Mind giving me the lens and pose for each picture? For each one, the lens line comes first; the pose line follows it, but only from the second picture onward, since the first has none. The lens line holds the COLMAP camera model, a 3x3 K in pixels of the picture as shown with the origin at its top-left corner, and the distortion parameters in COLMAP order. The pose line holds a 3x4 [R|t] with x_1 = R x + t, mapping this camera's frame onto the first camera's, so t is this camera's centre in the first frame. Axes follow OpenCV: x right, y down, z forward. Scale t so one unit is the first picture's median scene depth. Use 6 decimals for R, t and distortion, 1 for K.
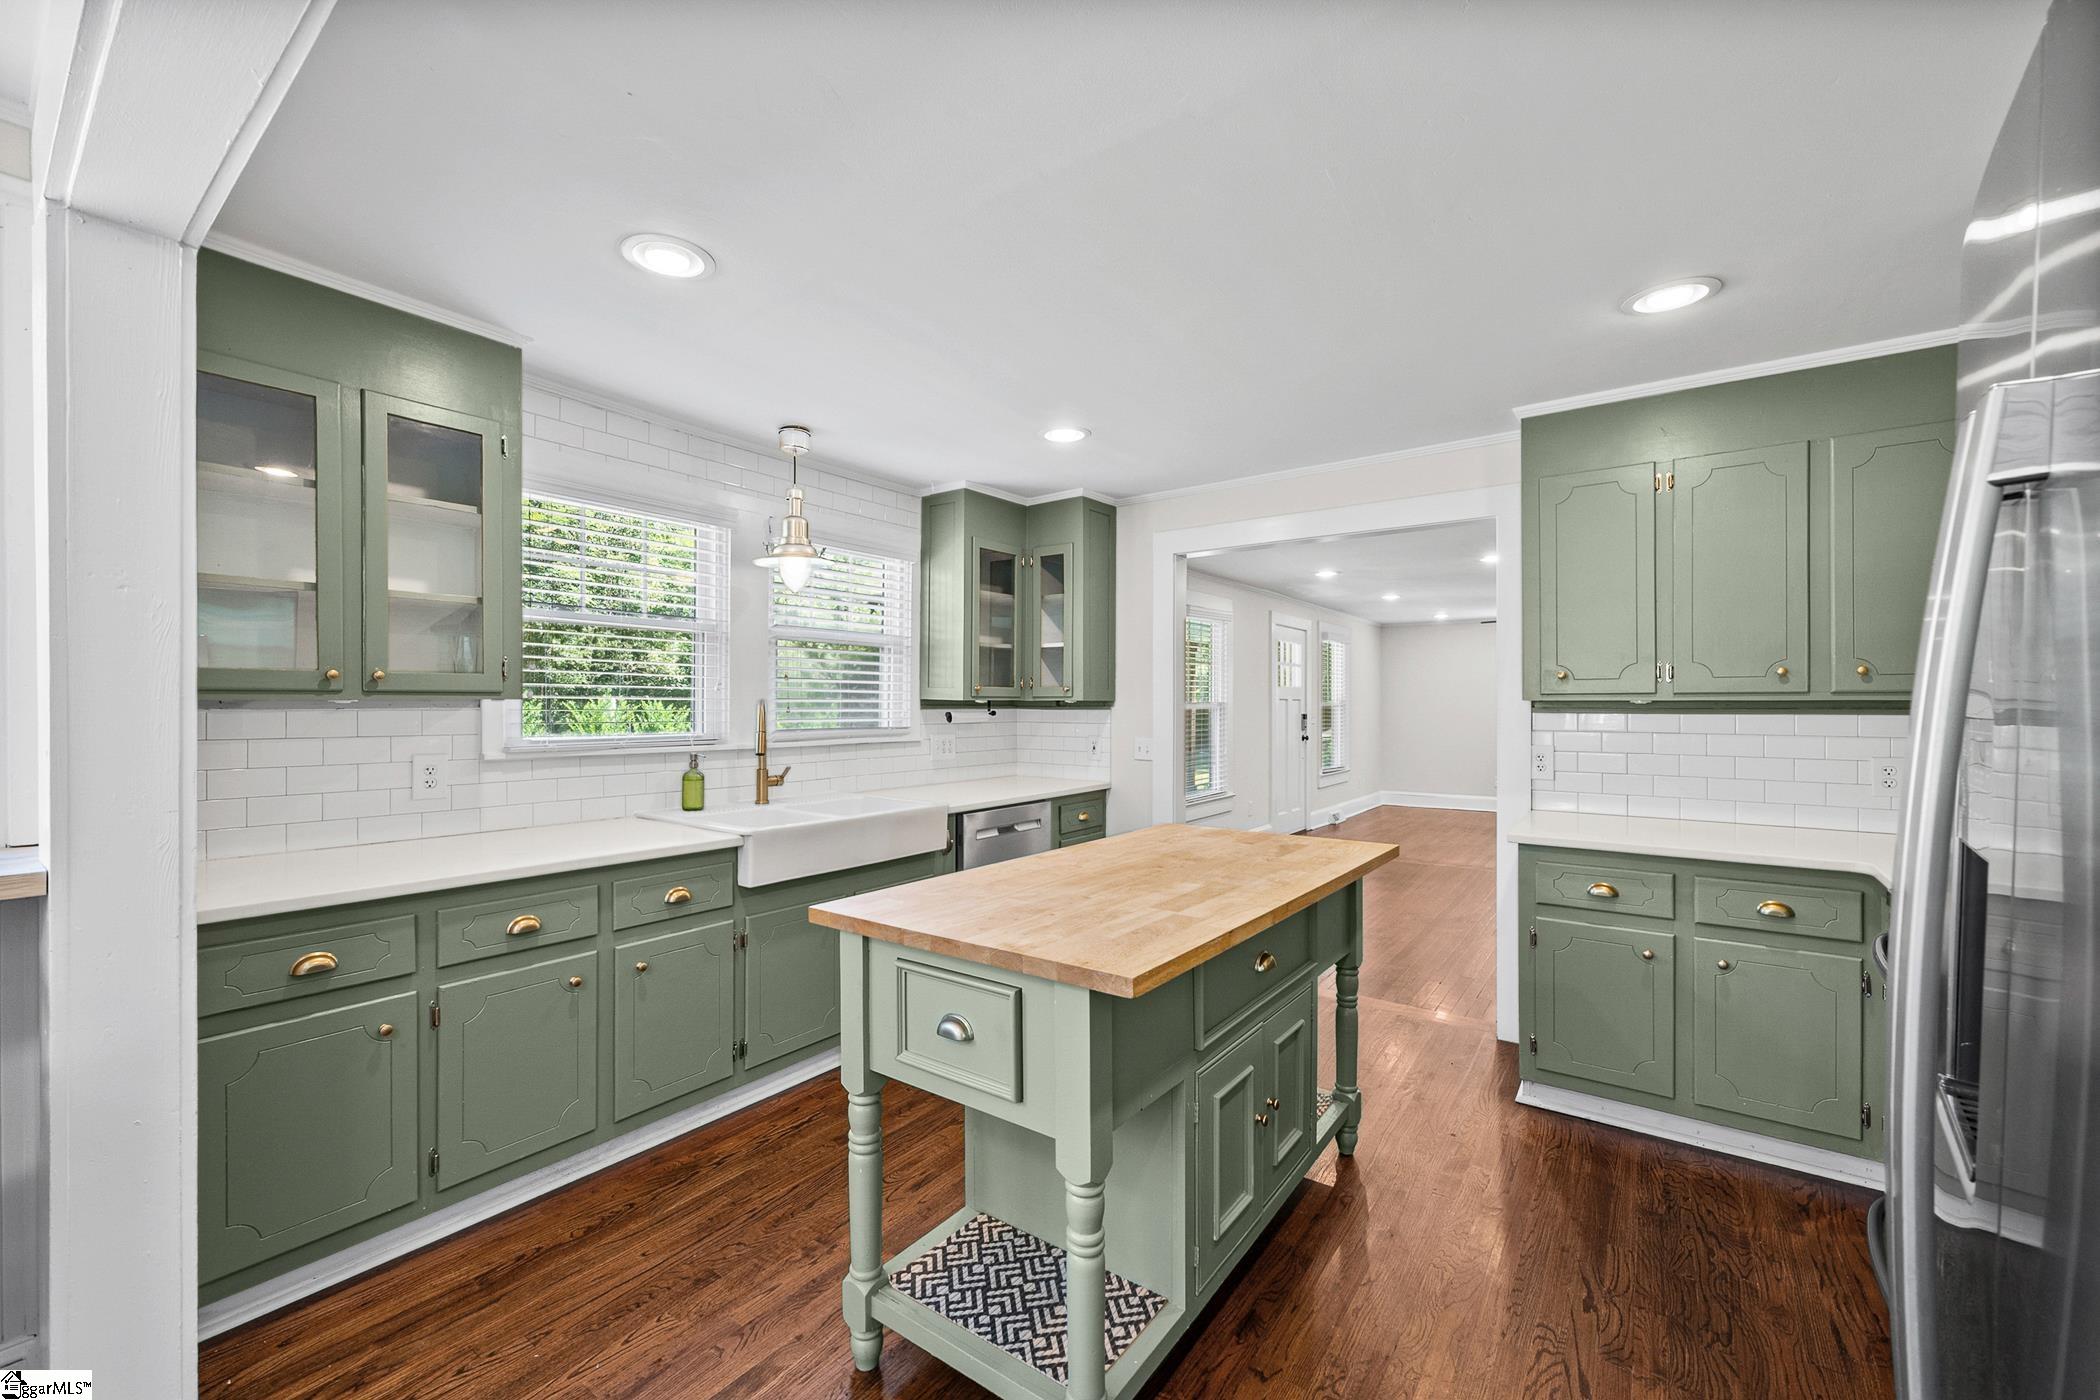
lens RADIAL K [[852.1, 0, 1043.2], [0, 852.1, 703.3], [0, 0, 1]] dist [0.000233, -0.000029]
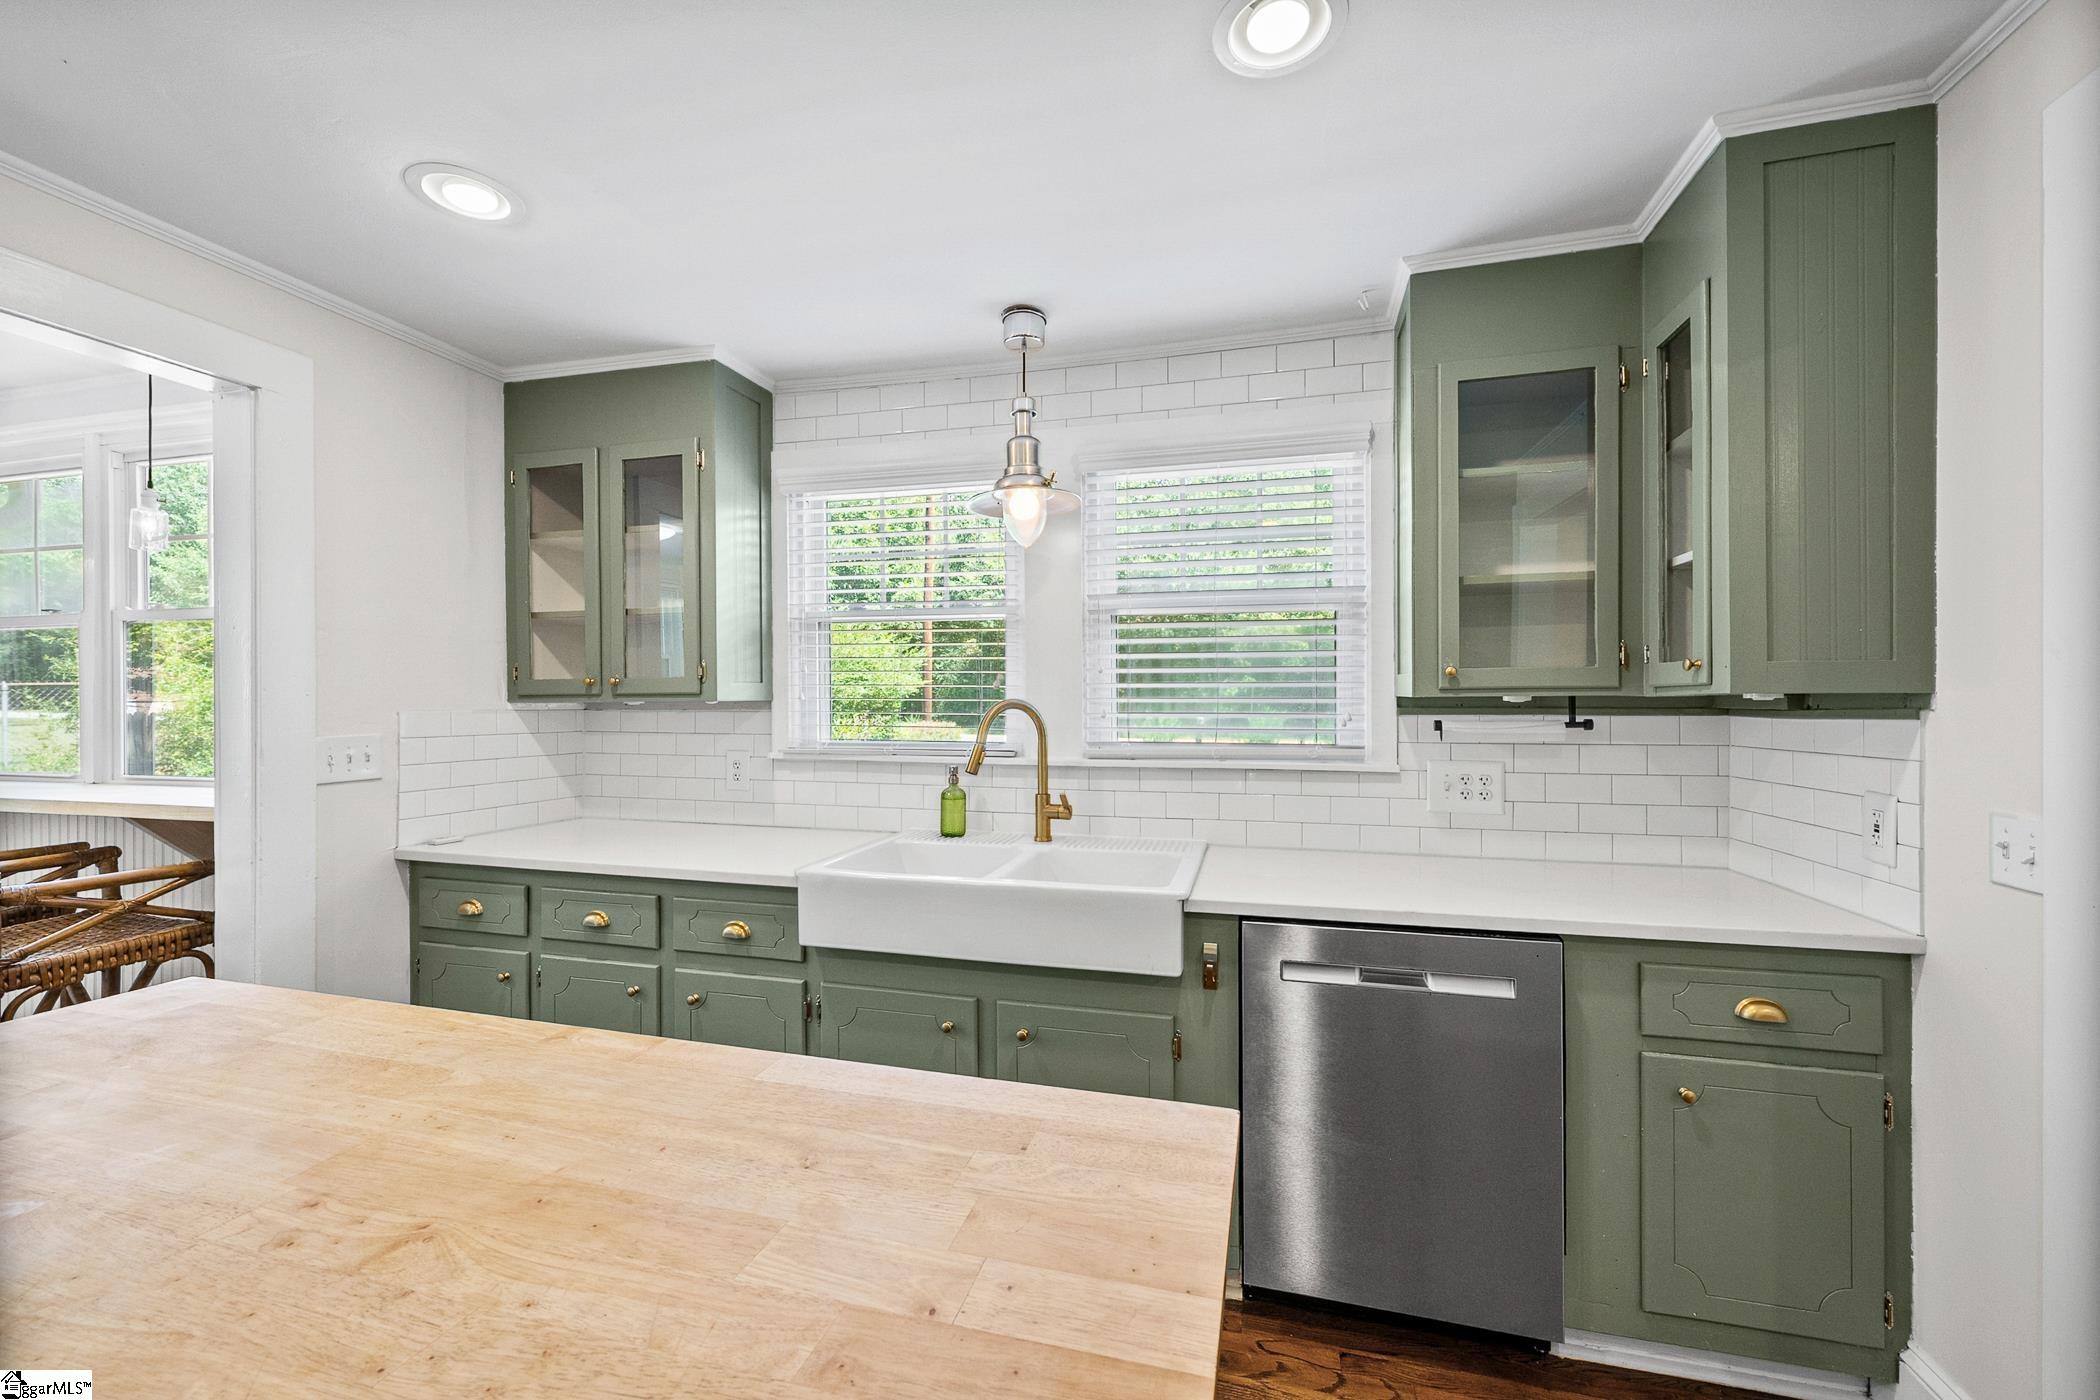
lens RADIAL K [[852.1, 0, 1043.2], [0, 852.1, 703.3], [0, 0, 1]] dist [0.000233, -0.000029]
pose [[0.356003, -0.001024, -0.934484, 0.357031], [0.003510, 0.999994, 0.000241, -0.001077], [0.934478, -0.003365, 0.356005, 0.735872]]
